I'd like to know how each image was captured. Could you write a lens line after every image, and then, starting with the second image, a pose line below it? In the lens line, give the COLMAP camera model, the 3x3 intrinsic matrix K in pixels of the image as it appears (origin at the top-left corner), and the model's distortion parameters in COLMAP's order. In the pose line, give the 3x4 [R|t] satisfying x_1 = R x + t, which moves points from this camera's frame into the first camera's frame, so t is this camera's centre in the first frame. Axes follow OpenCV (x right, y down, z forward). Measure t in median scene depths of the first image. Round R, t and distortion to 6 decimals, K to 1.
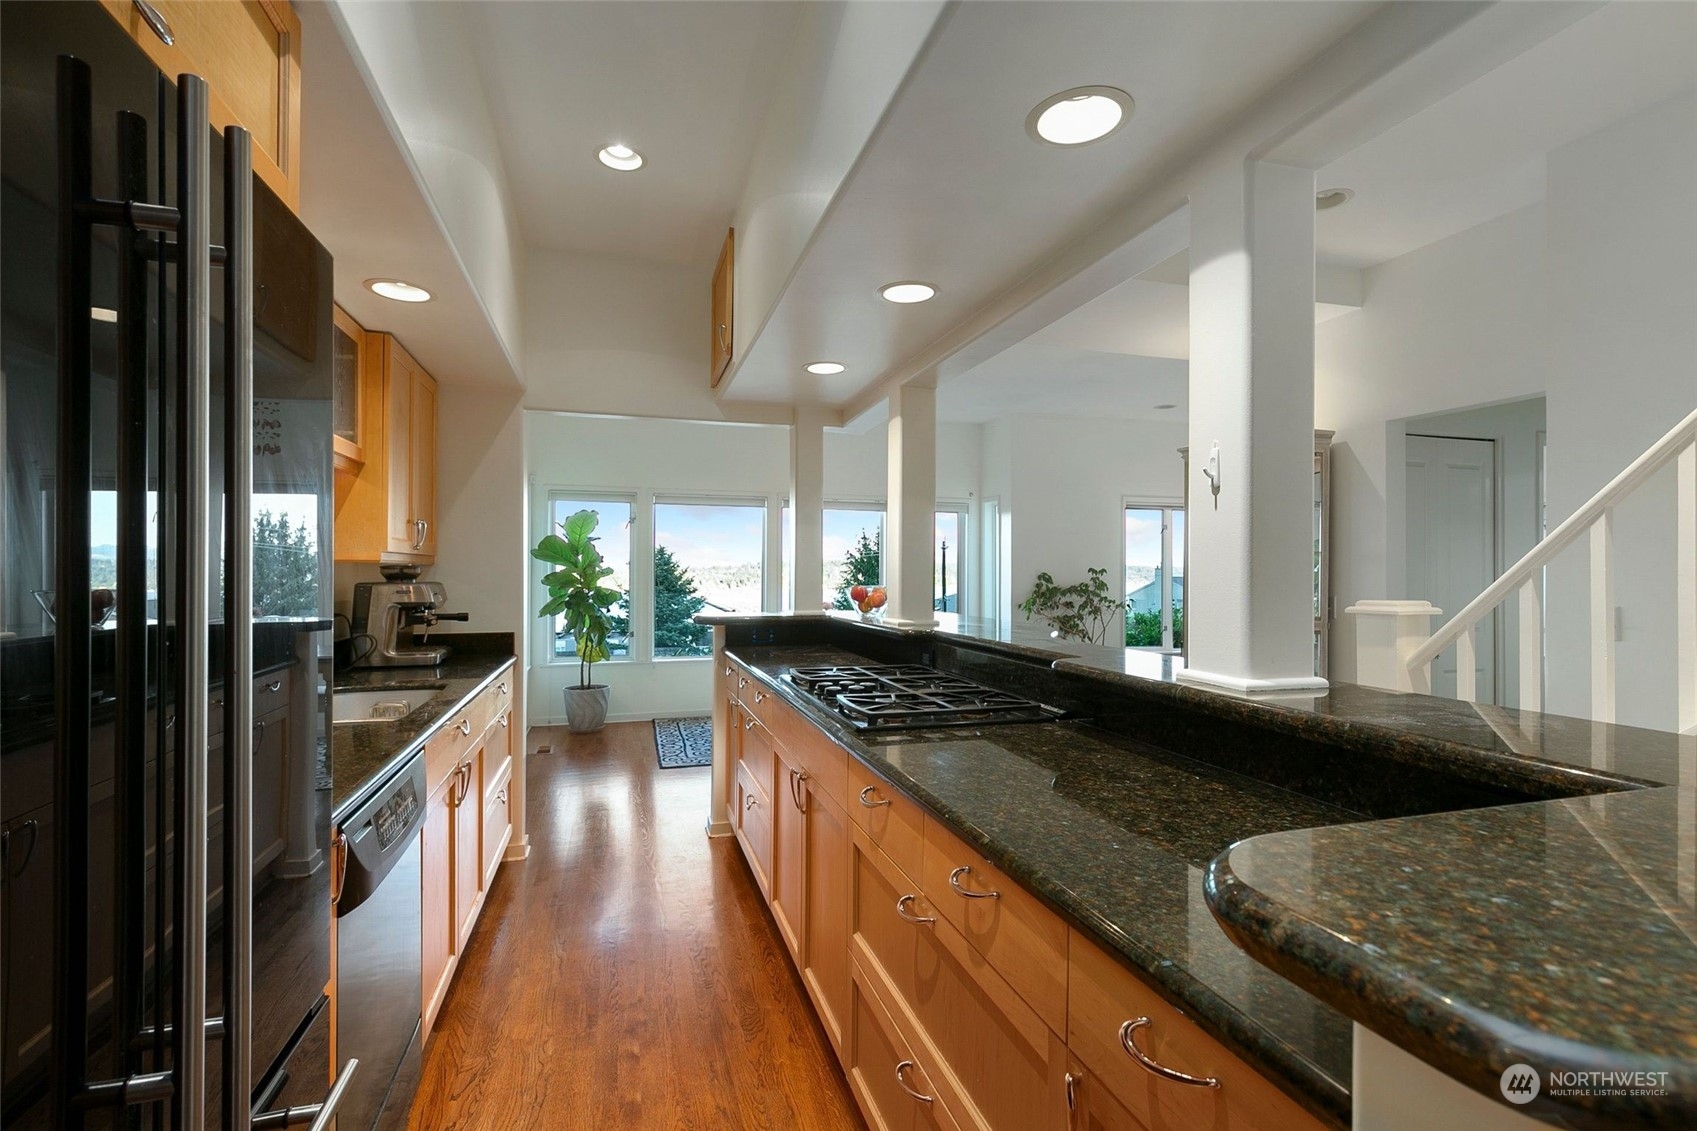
lens RADIAL K [[768.4, 0, 859.9], [0, 768.4, 566.2], [0, 0, 1]] dist [0.014438, 0.000012]
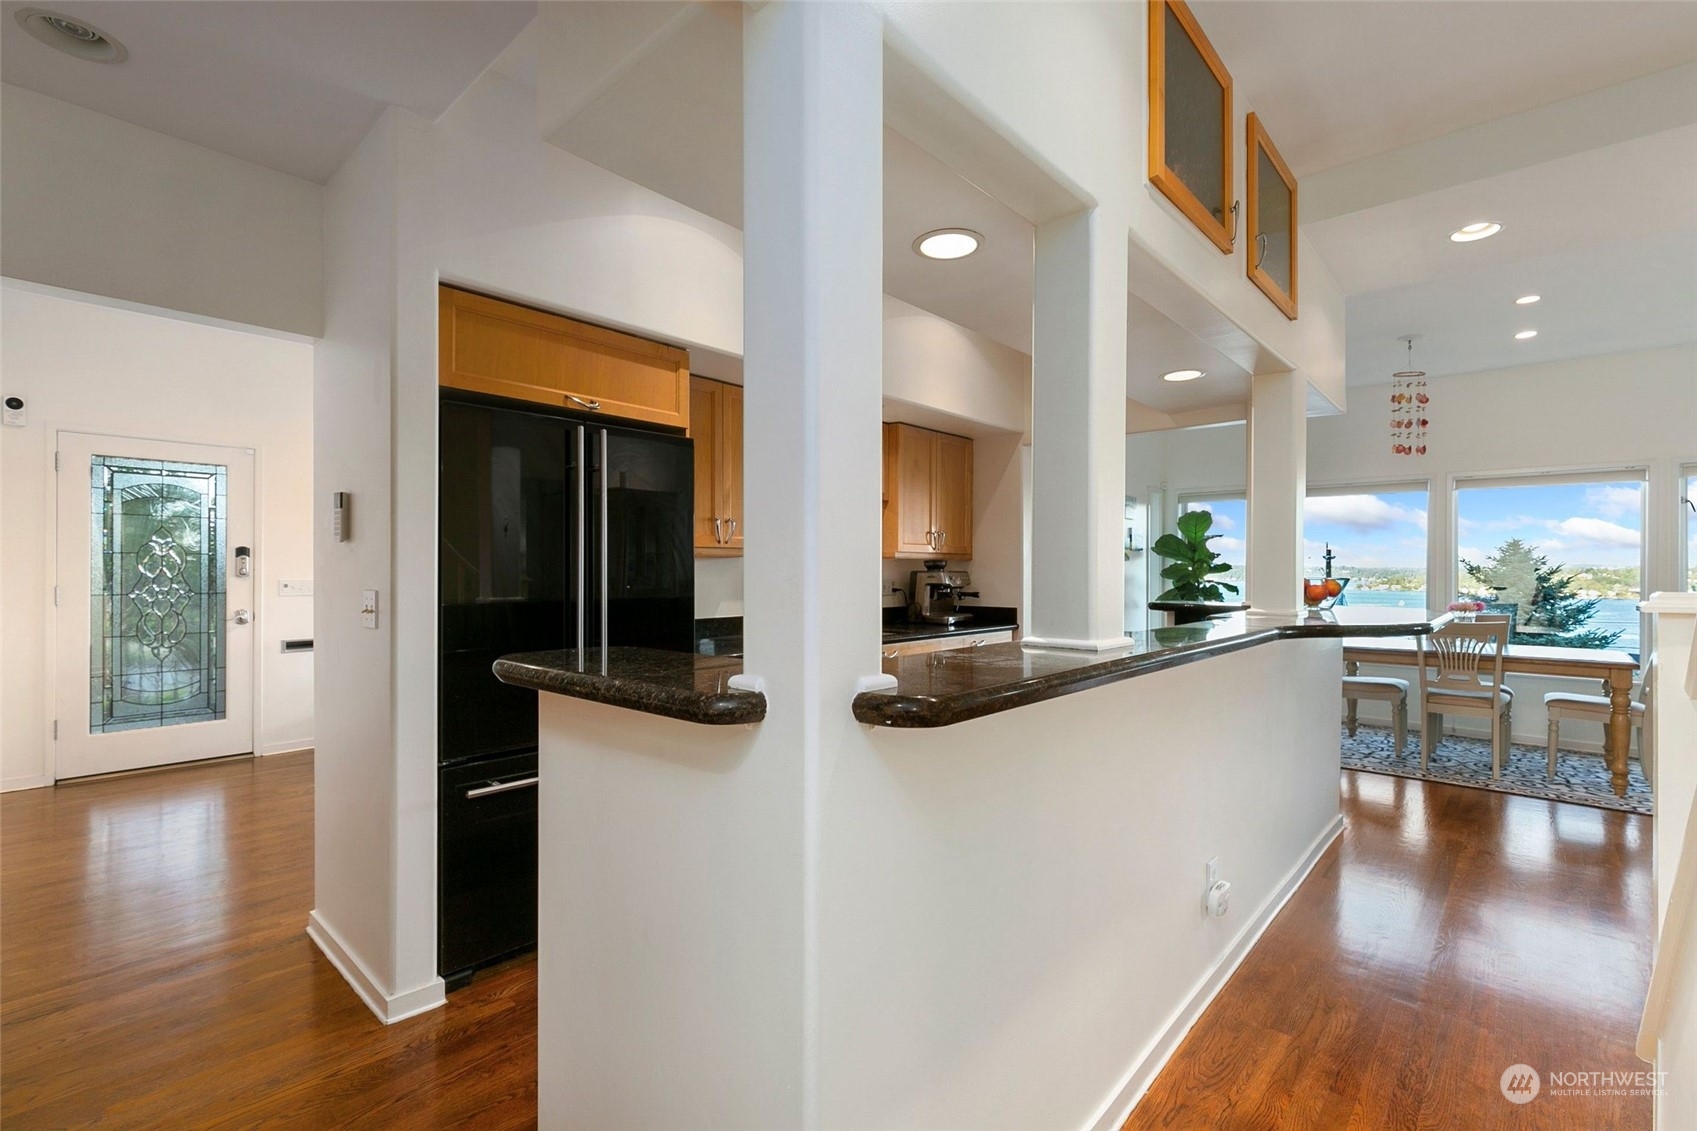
lens RADIAL K [[768.4, 0, 860.1], [0, 768.4, 566.0], [0, 0, 1]] dist [0.014438, 0.000012]
pose [[0.519133, -0.006880, -0.854666, 0.589884], [0.005431, 0.999974, -0.004751, 0.015229], [0.854676, -0.002175, 0.519157, 0.041062]]
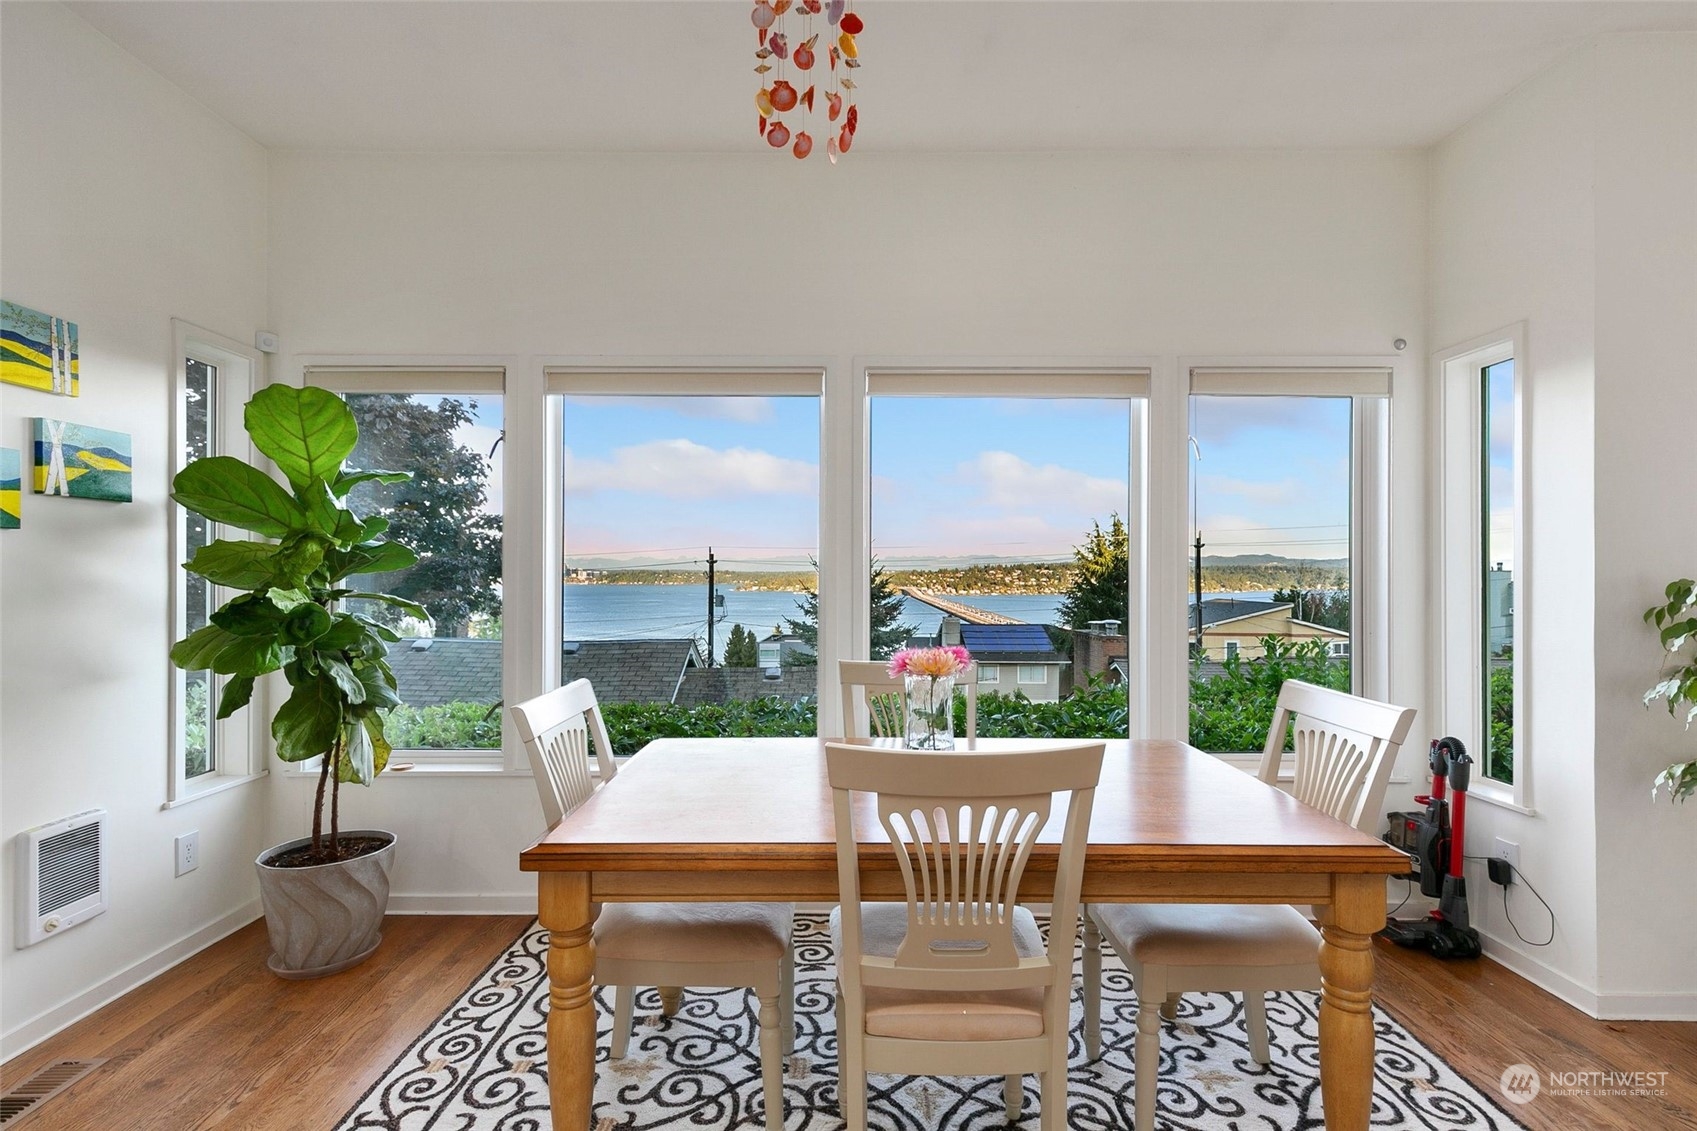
lens RADIAL K [[768.4, 0, 849.0], [0, 768.4, 570.6], [0, 0, 1]] dist [0.014438, 0.000012]
pose [[0.953058, -0.004511, -0.302756, 0.010363], [0.004421, 0.999990, -0.000981, 0.039235], [0.302757, -0.000404, 0.953068, 1.328080]]
